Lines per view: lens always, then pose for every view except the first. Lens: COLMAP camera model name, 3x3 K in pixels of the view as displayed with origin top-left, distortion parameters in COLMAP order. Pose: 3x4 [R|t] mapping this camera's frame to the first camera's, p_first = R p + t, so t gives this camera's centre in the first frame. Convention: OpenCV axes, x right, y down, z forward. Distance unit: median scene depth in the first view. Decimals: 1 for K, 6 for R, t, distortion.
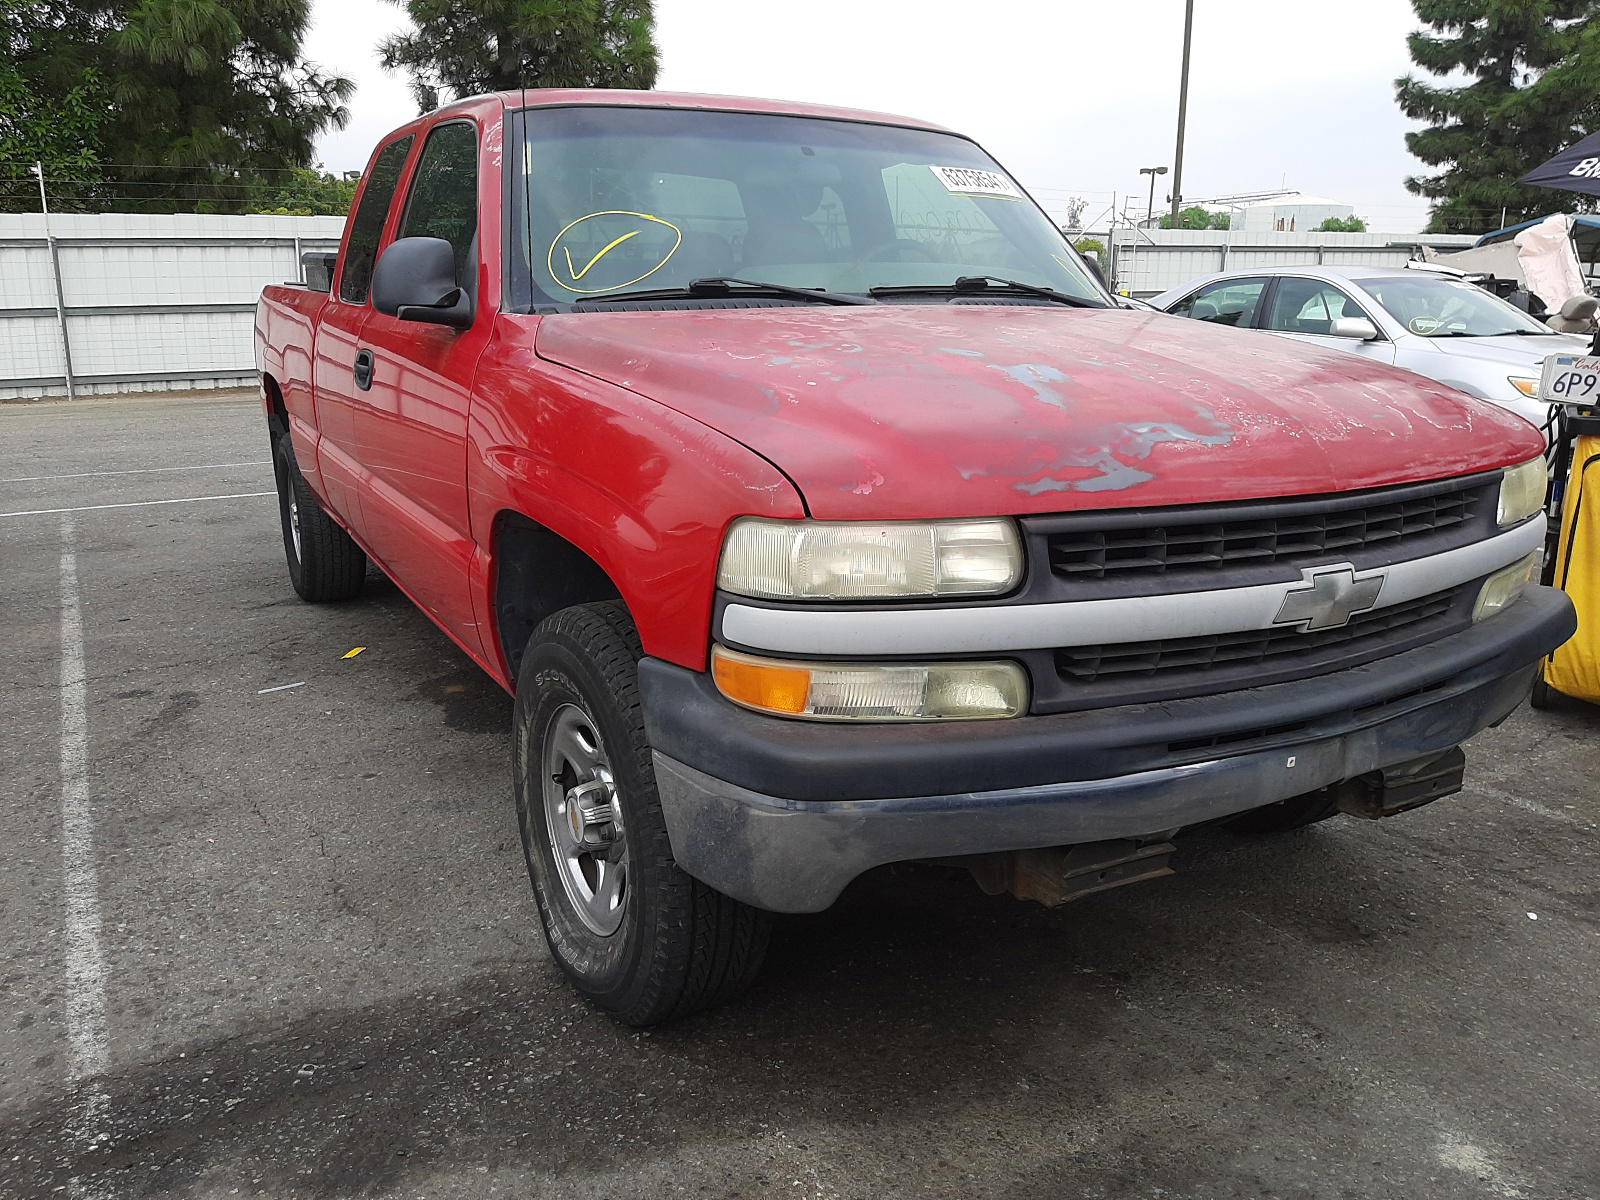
lens RADIAL K [[1226.2, 0, 781.7], [0, 1226.2, 599.5], [0, 0, 1]] dist [0.069512, -0.130789]
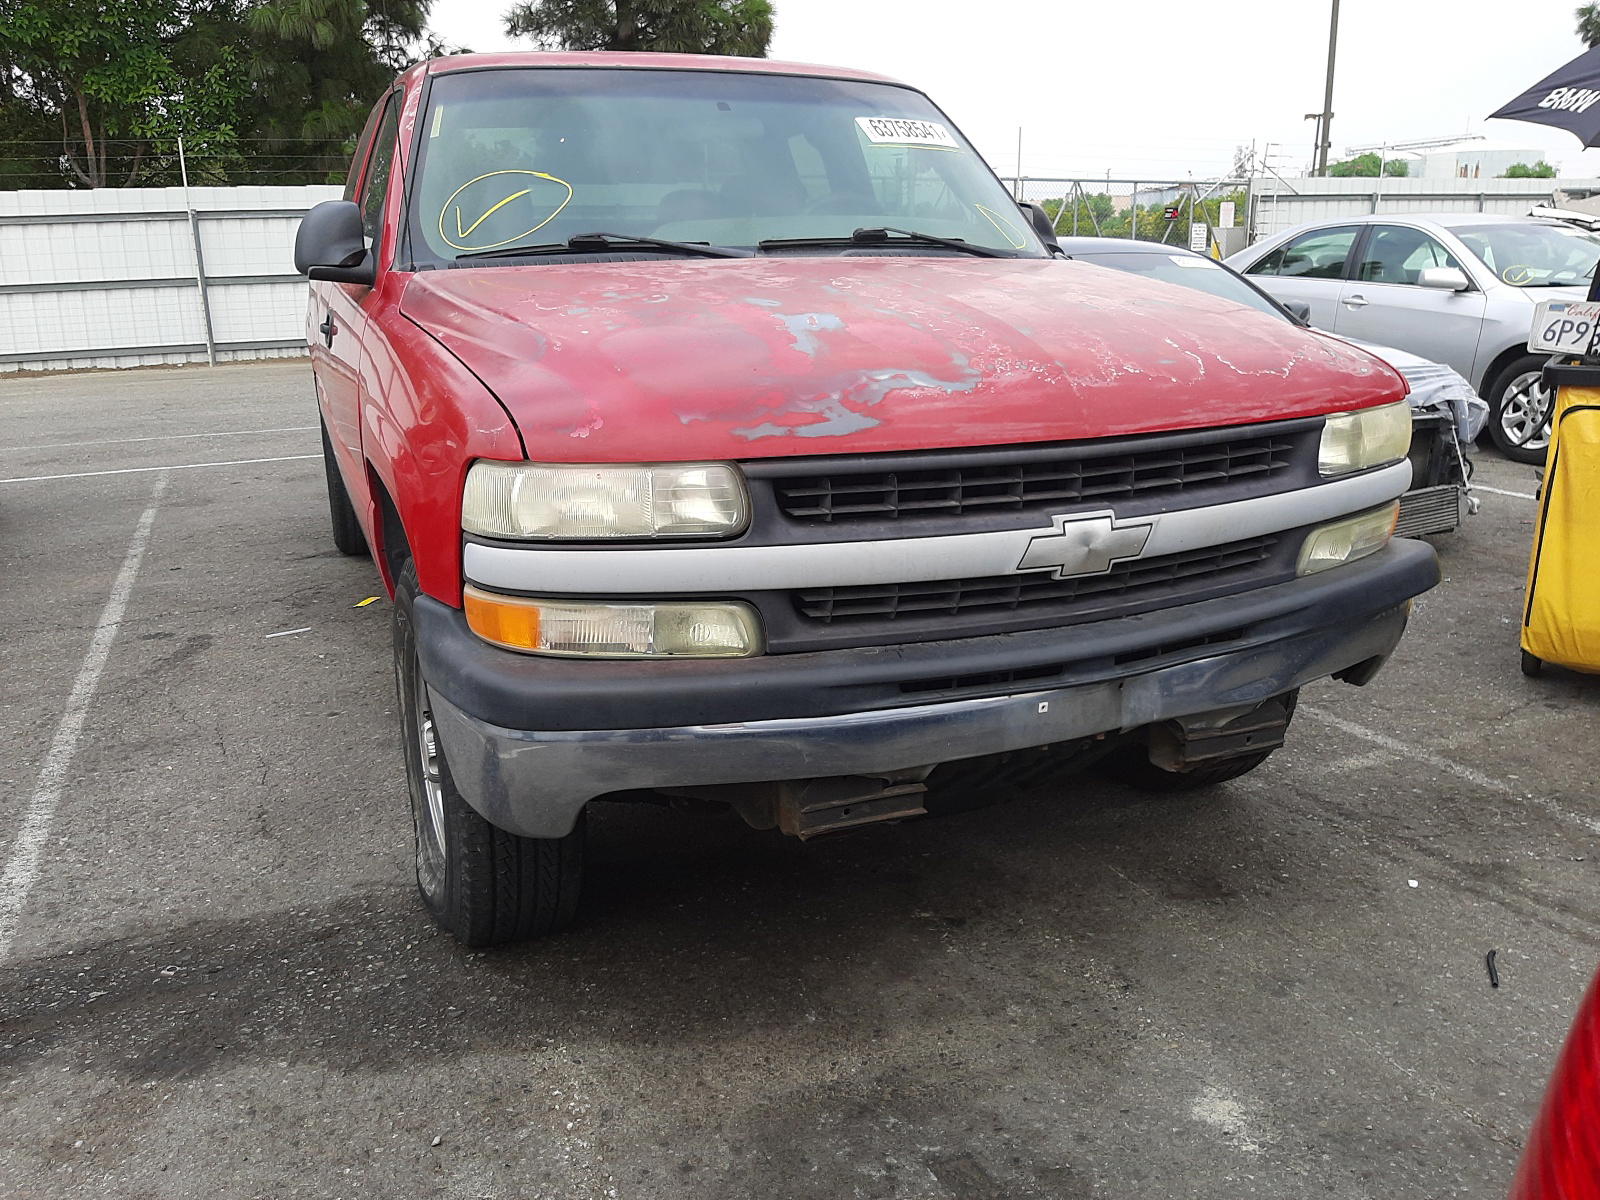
lens RADIAL K [[1229.4, 0, 778.4], [0, 1229.4, 597.8], [0, 0, 1]] dist [0.071412, -0.136408]
pose [[0.993359, 0.014122, -0.114184, 0.253355], [-0.010983, 0.999546, 0.028074, 0.013137], [0.114529, -0.026633, 0.993063, -0.016685]]
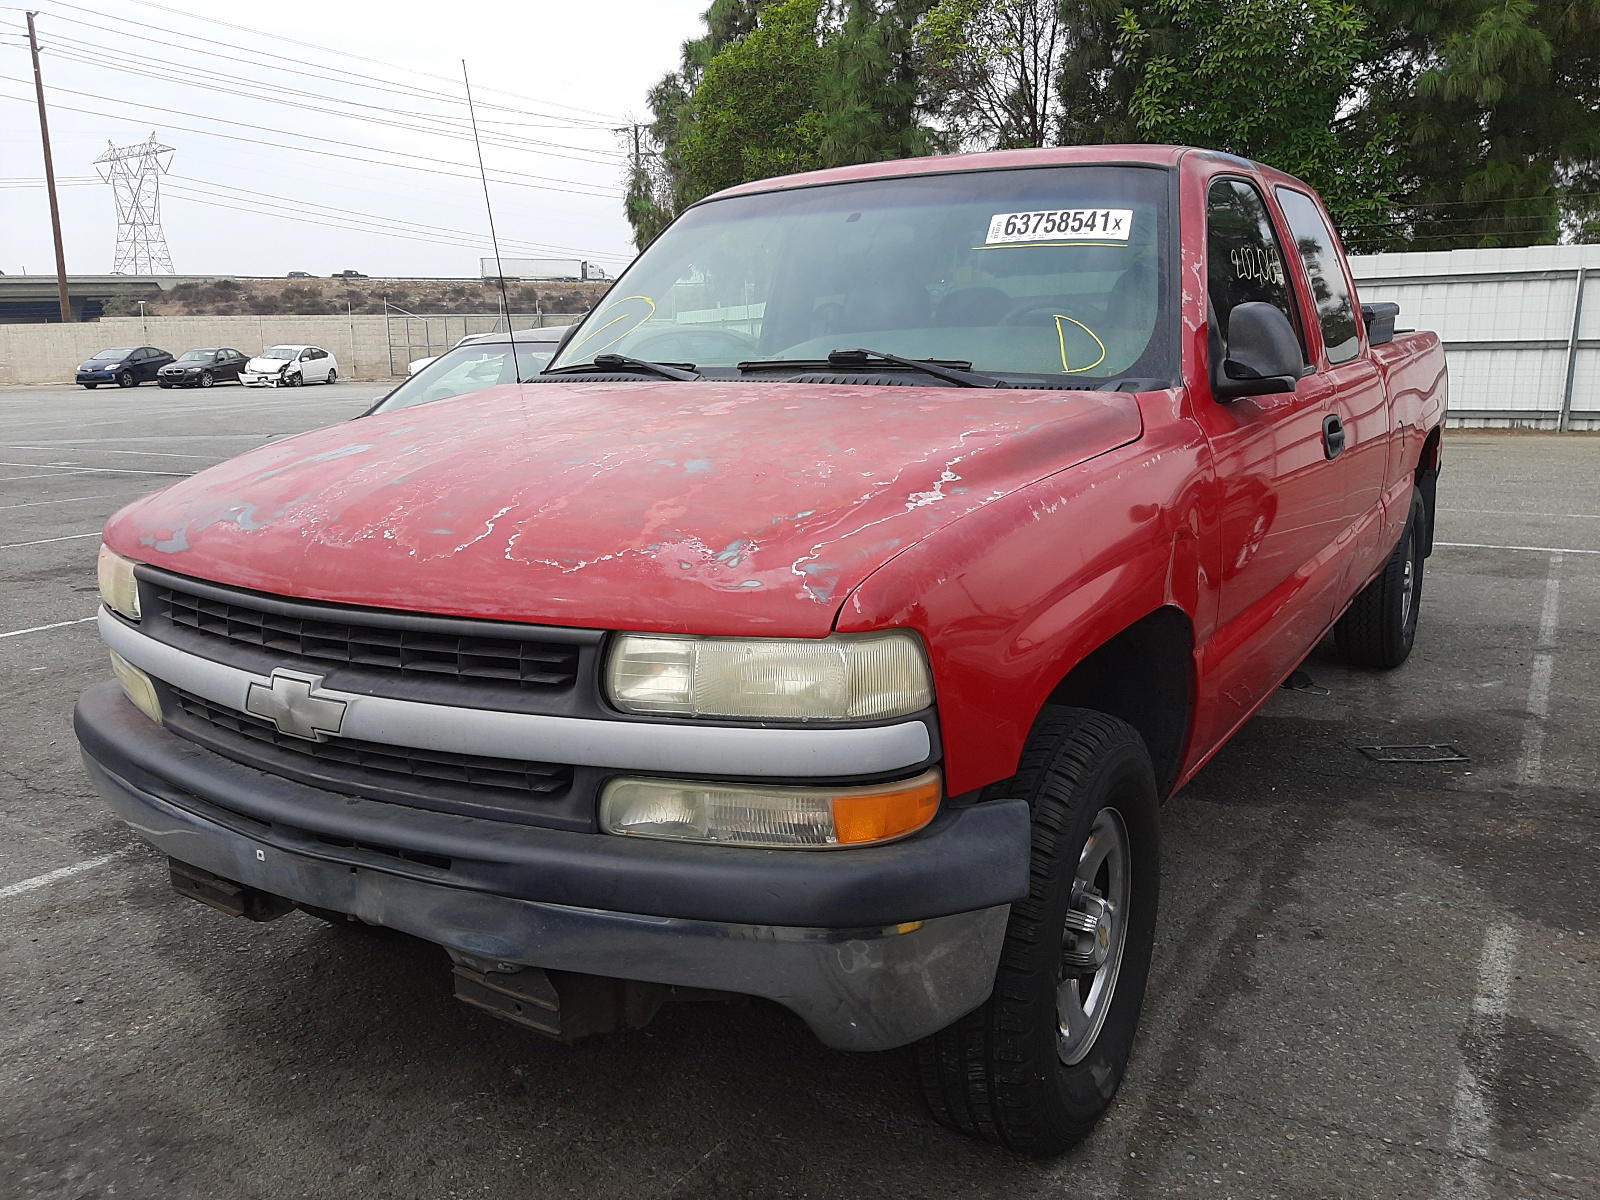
lens RADIAL K [[1229.4, 0, 778.4], [0, 1229.4, 597.8], [0, 0, 1]] dist [0.071412, -0.136408]
pose [[0.494317, 0.170444, -0.852408, 1.172205], [-0.192578, 0.977695, 0.083819, -0.192966], [0.847682, 0.122722, 0.516115, 0.660868]]
